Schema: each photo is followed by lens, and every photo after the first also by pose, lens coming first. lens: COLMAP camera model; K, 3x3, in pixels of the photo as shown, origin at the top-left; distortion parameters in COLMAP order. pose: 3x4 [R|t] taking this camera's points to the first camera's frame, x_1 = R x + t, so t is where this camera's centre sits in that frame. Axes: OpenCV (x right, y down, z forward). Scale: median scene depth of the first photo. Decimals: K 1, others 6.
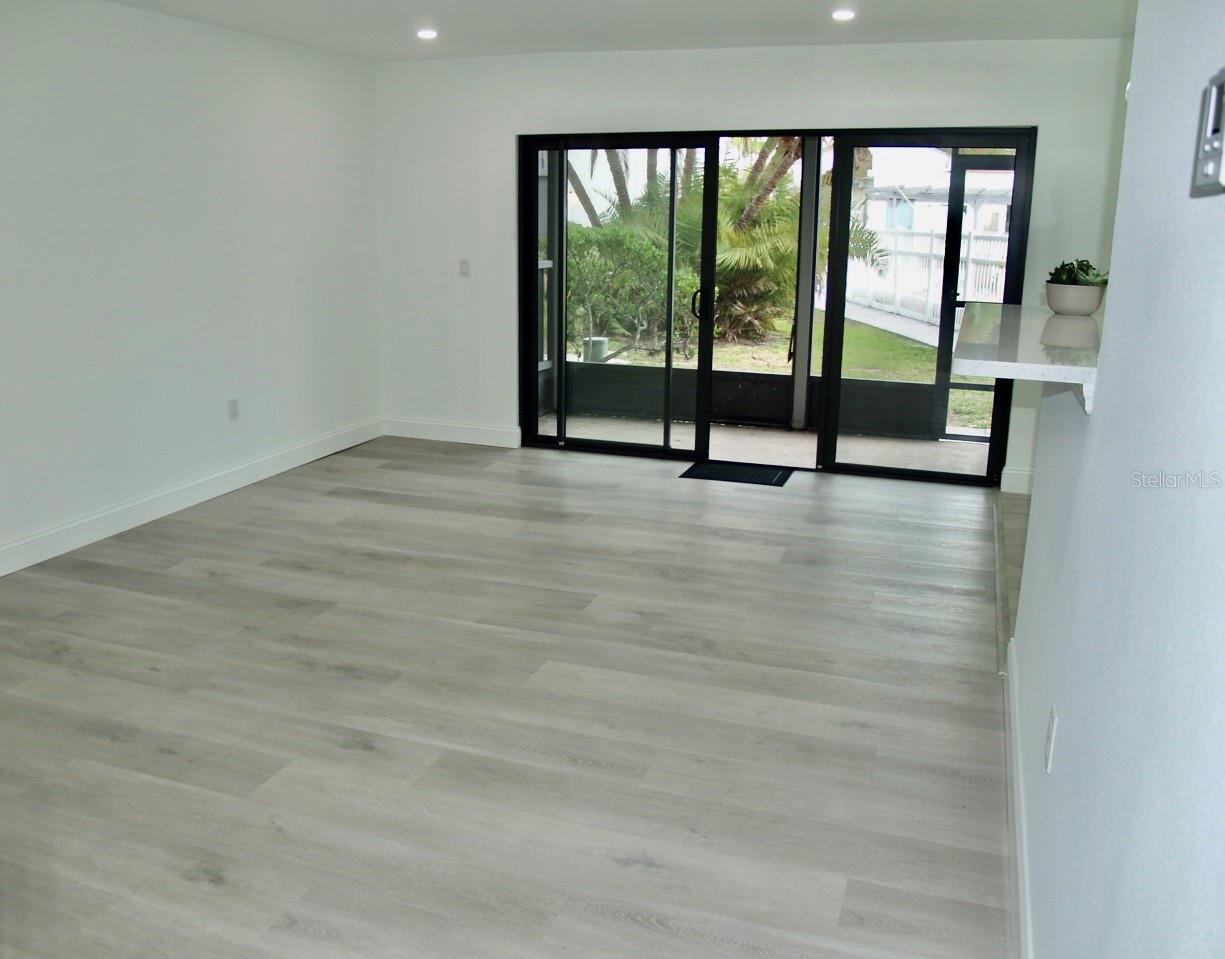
lens RADIAL K [[1063.9, 0, 609.4], [0, 1063.9, 483.1], [0, 0, 1]] dist [-0.106800, -0.000219]
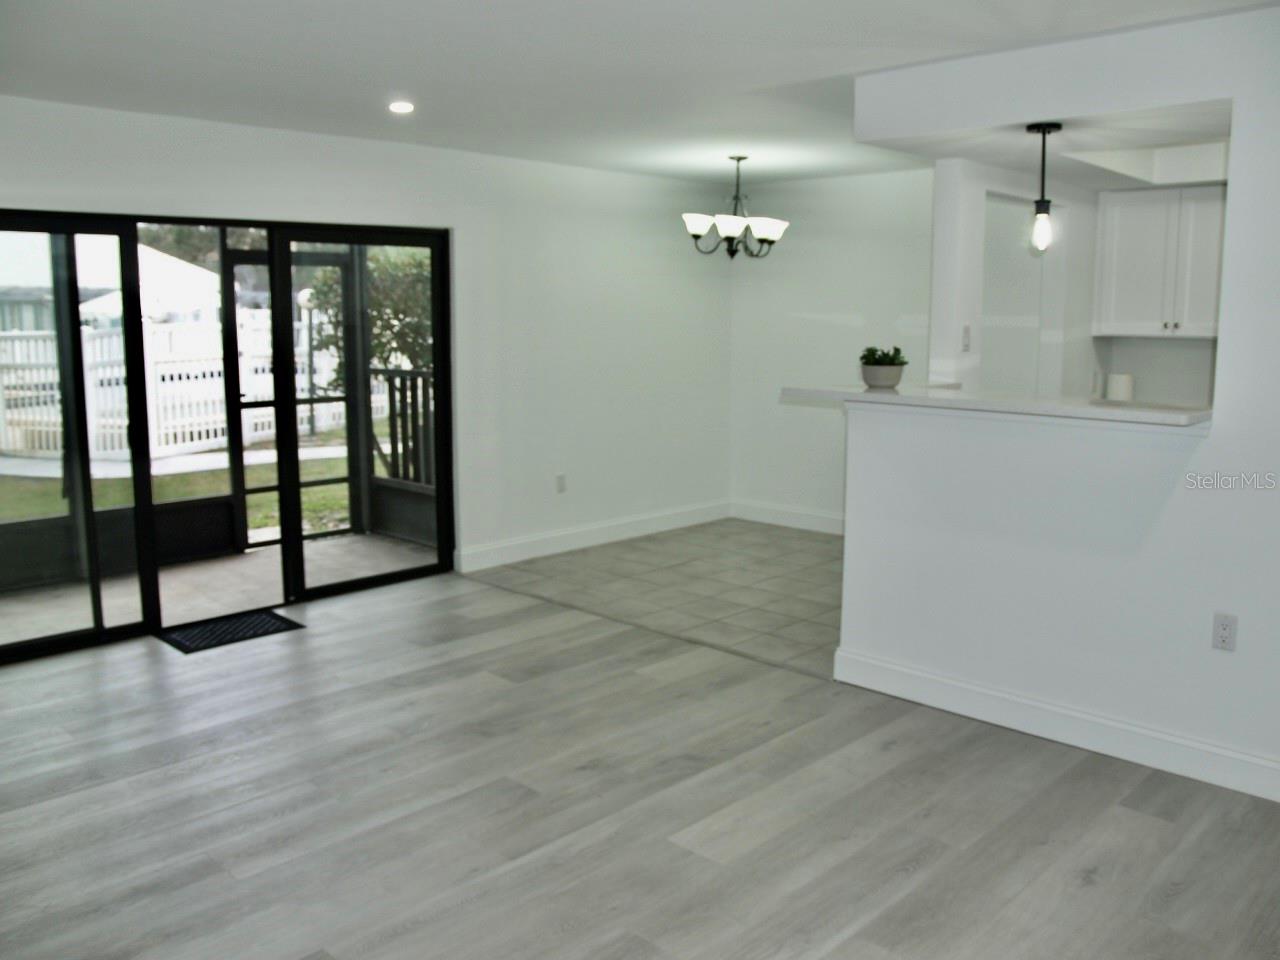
lens RADIAL K [[1061.8, 0, 640.9], [0, 1061.8, 471.9], [0, 0, 1]] dist [-0.132191, 0.088574]
pose [[0.404899, -0.144204, 0.902919, -0.651525], [0.225929, 0.972644, 0.054025, -0.141653], [-0.886010, 0.182121, 0.426402, 0.503438]]
